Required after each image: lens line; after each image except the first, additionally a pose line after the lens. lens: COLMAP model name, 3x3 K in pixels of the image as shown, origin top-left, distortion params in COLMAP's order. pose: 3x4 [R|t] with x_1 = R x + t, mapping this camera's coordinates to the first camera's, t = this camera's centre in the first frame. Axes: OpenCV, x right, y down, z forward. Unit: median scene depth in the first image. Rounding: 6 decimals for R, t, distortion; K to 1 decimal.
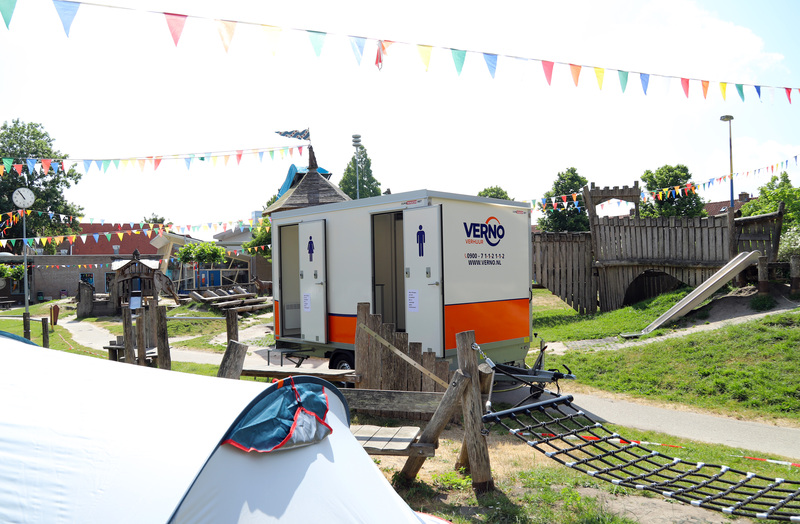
lens RADIAL K [[578.4, 0, 400.0], [0, 578.4, 262.0], [0, 0, 1]] dist [-0.140365, 0.072228]
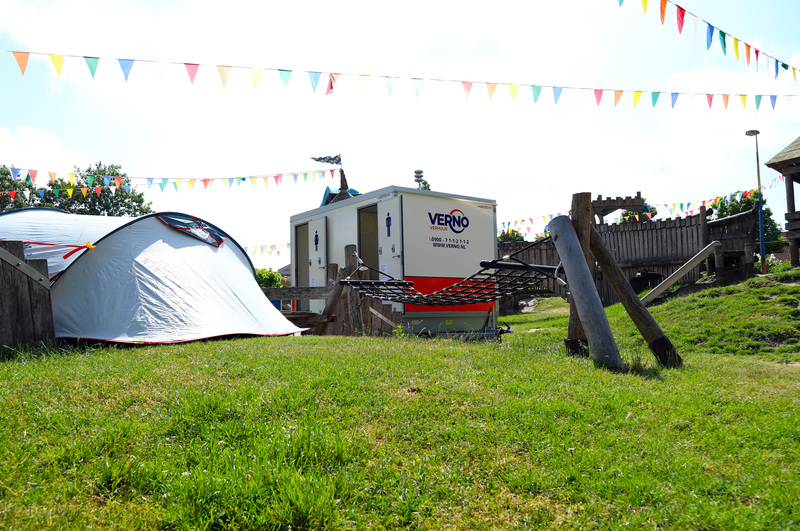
lens RADIAL K [[597.2, 0, 400.0], [0, 597.2, 265.5], [0, 0, 1]] dist [-0.176727, 0.148824]
pose [[0.992115, -0.013318, -0.124620, 0.125054], [0.005381, 0.997948, -0.063809, 0.076944], [0.125214, 0.062636, 0.990151, -0.169790]]
